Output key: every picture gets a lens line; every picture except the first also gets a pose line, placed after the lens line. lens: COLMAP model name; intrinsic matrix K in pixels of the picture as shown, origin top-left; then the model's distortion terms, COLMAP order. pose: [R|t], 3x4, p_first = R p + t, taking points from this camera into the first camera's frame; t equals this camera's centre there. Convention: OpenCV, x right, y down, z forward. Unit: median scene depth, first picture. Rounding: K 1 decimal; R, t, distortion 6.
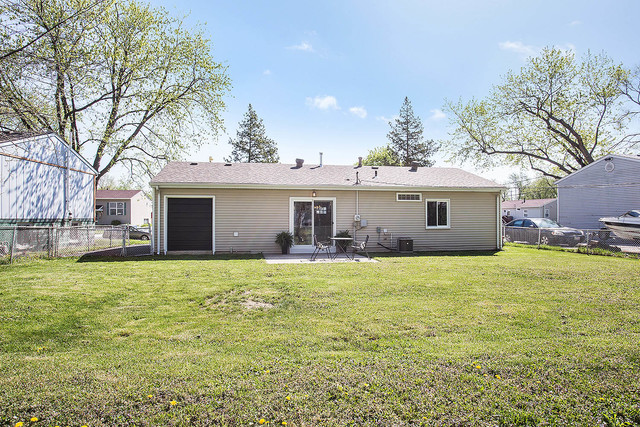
lens RADIAL K [[385.9, 0, 320.0], [0, 385.9, 213.5], [0, 0, 1]] dist [0.002590, 0.000615]
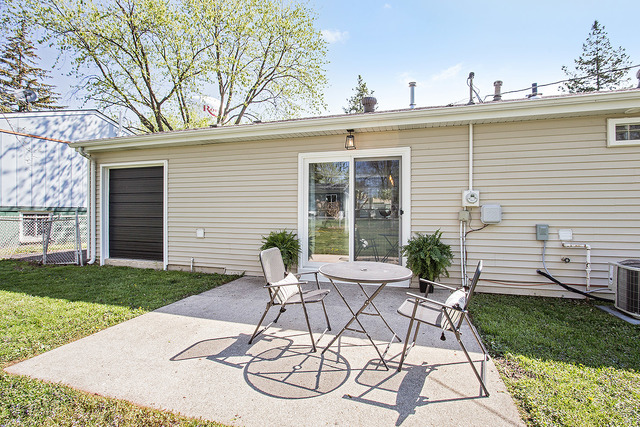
lens RADIAL K [[306.1, 0, 320.0], [0, 306.1, 213.5], [0, 0, 1]] dist [-0.003067, -0.000558]
pose [[0.887732, 0.004854, -0.460335, 0.104440], [0.002916, 0.999865, 0.016166, 0.020715], [0.460352, -0.015693, 0.887598, 0.684867]]
